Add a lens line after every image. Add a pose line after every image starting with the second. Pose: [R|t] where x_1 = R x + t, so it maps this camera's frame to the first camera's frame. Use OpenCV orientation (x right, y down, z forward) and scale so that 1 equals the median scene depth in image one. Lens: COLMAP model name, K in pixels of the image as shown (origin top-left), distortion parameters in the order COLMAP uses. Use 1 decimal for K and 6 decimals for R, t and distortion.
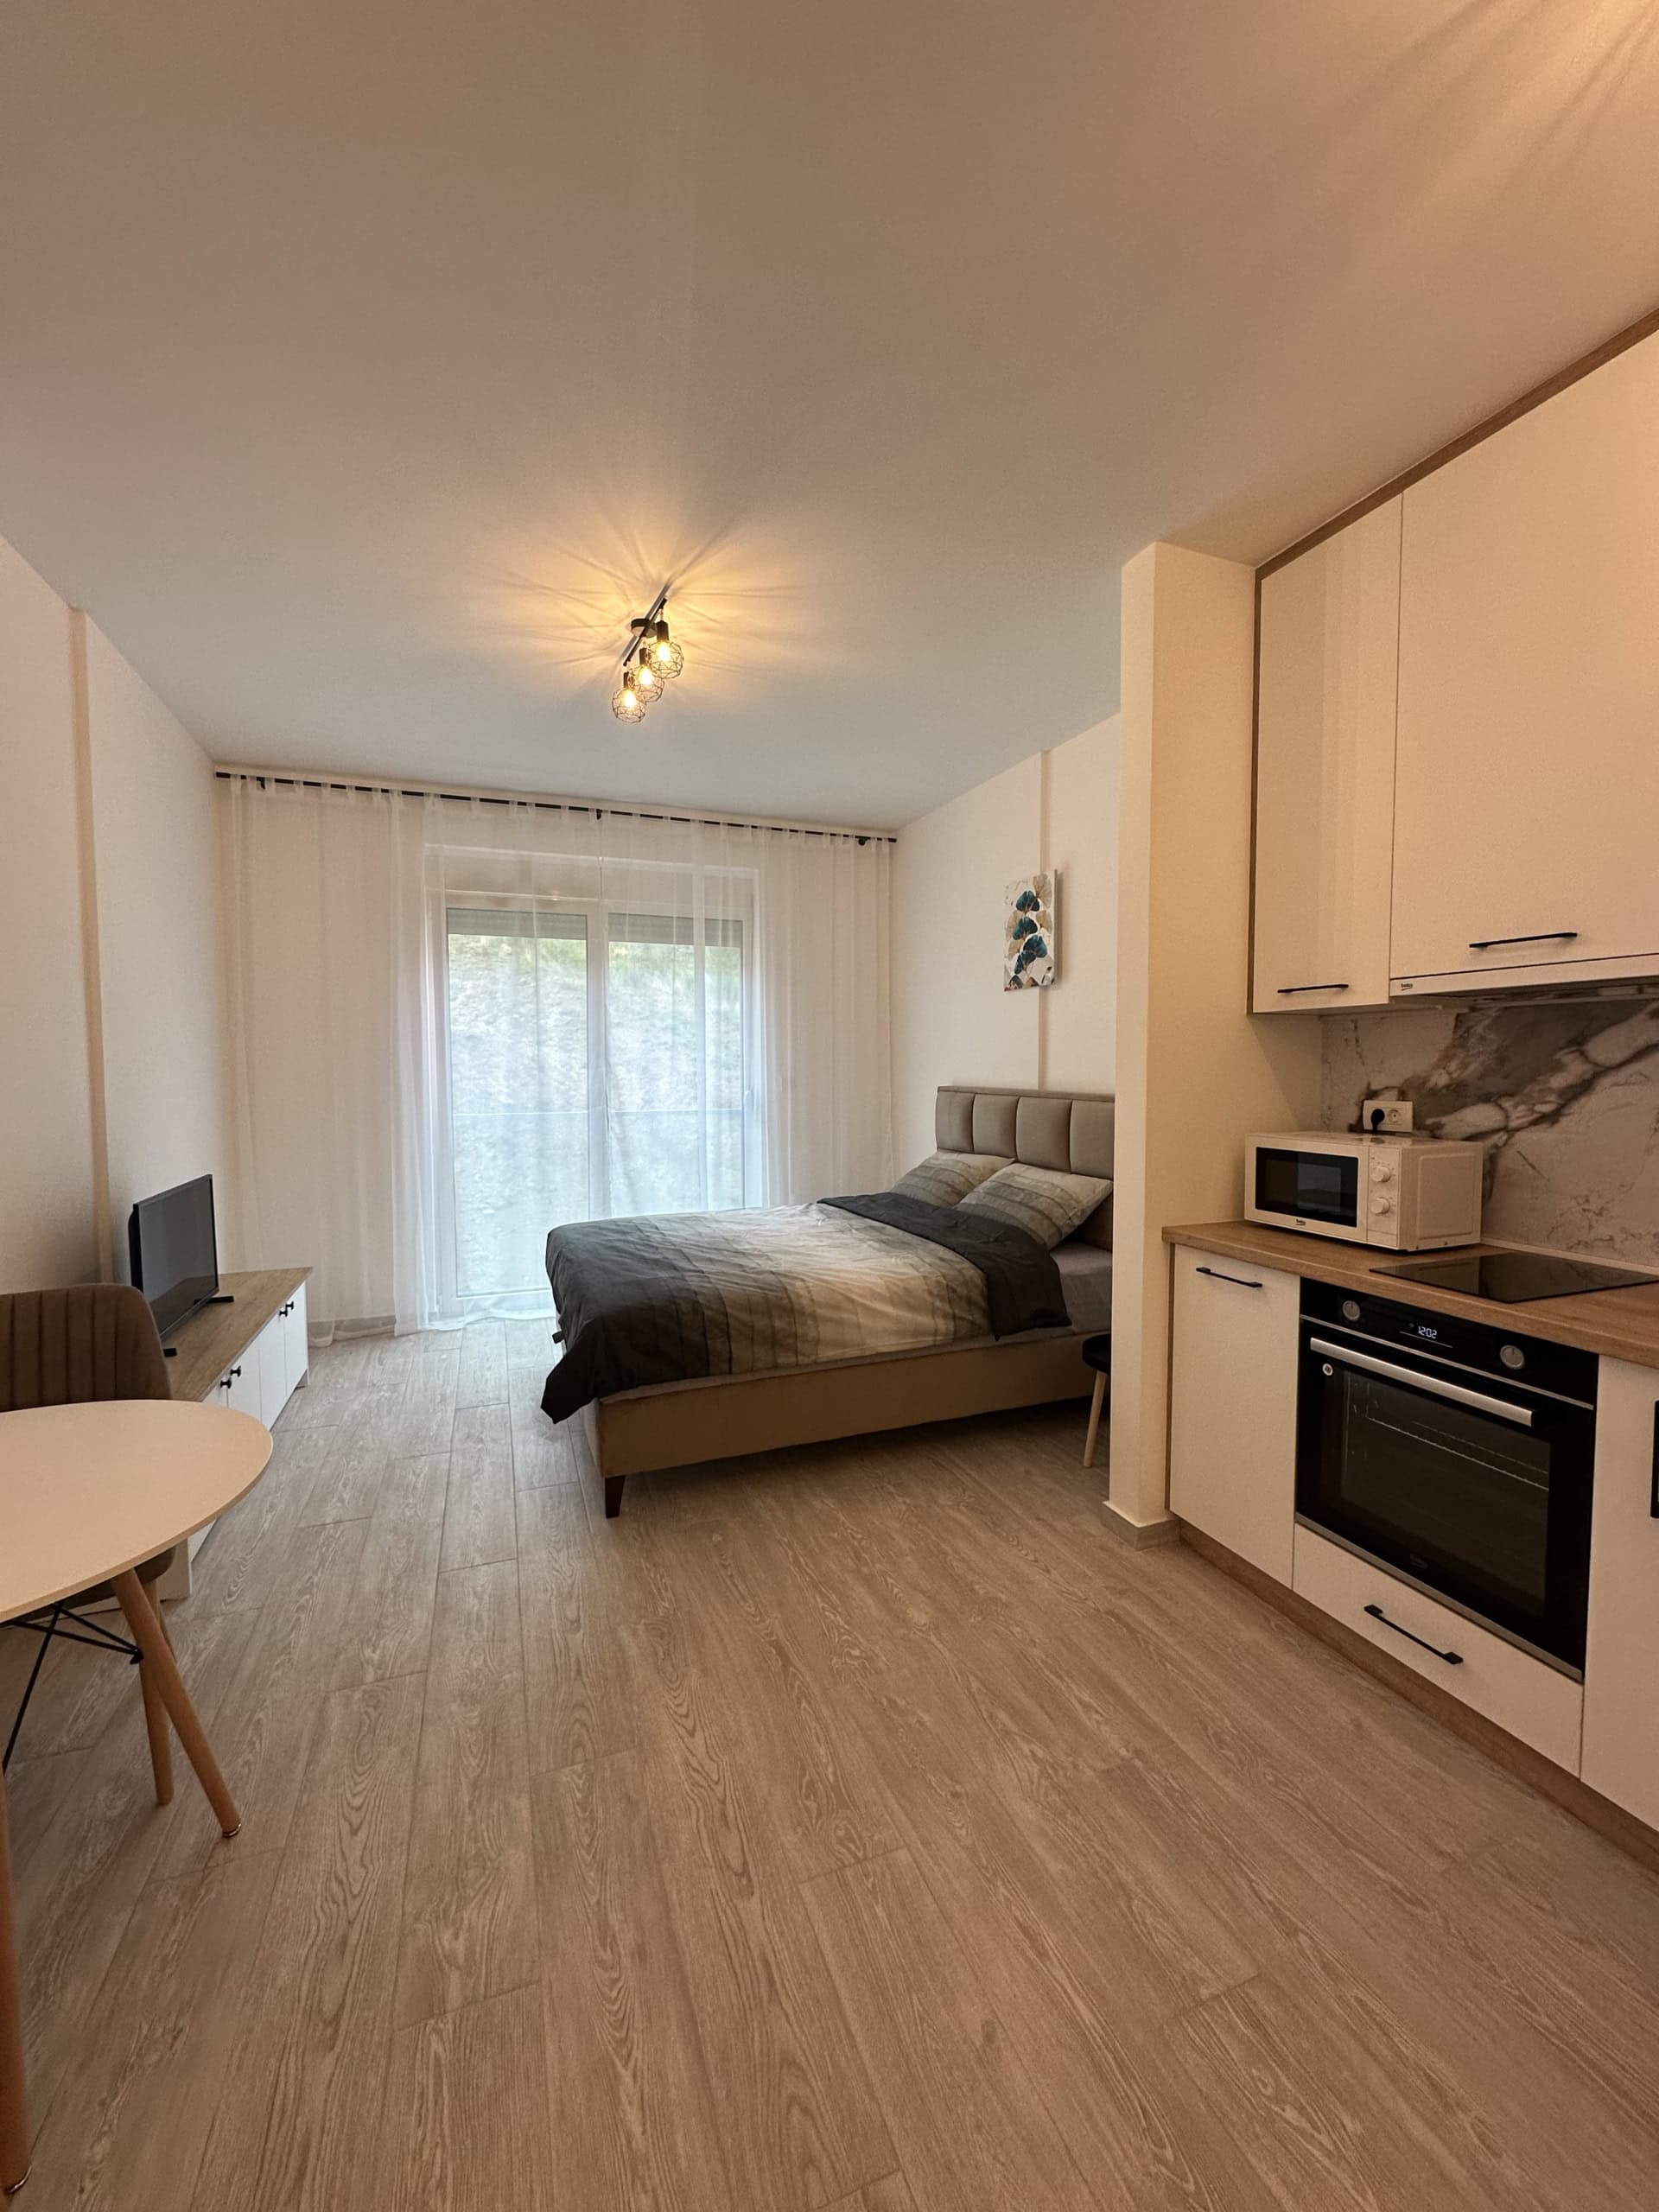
lens RADIAL K [[882.4, 0, 829.5], [0, 882.4, 1106.0], [0, 0, 1]] dist [-0.001194, -0.000290]
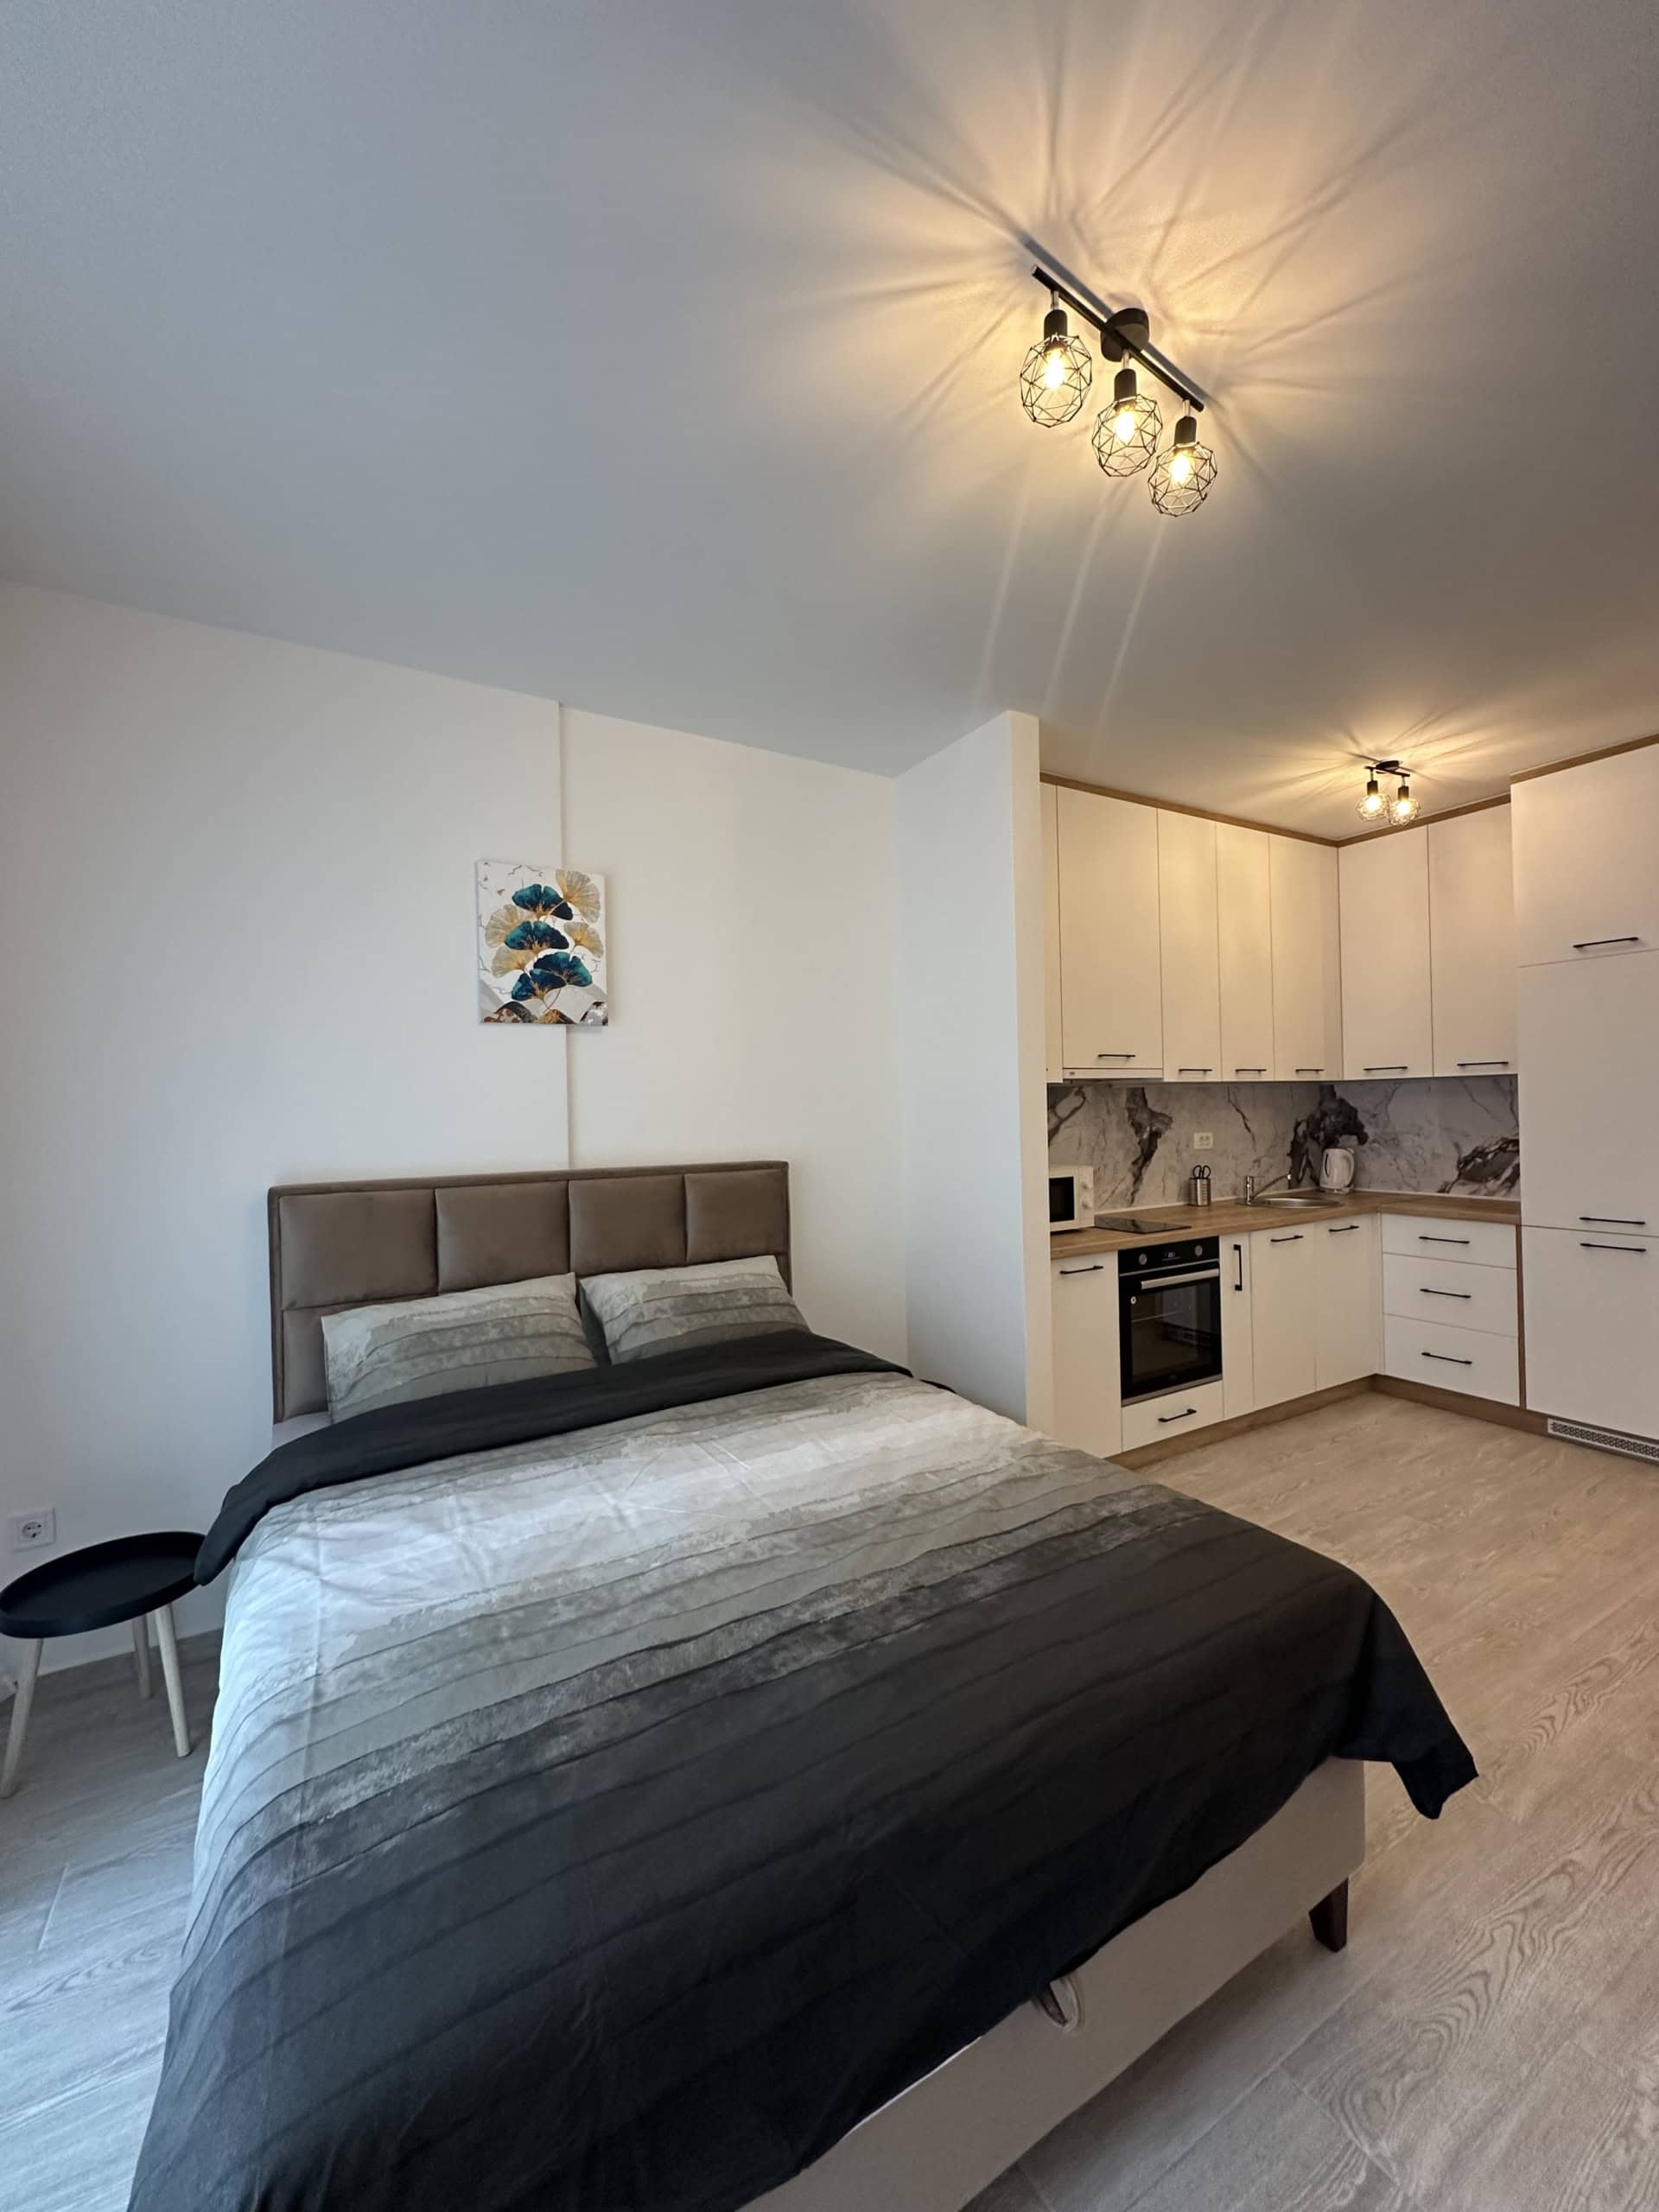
lens RADIAL K [[882.4, 0, 829.5], [0, 882.4, 1106.0], [0, 0, 1]] dist [-0.001194, -0.000290]
pose [[-0.168340, 0.007808, 0.985698, -0.506205], [0.068997, 0.997609, 0.003881, -0.059163], [-0.983311, 0.068663, -0.168476, 0.928810]]
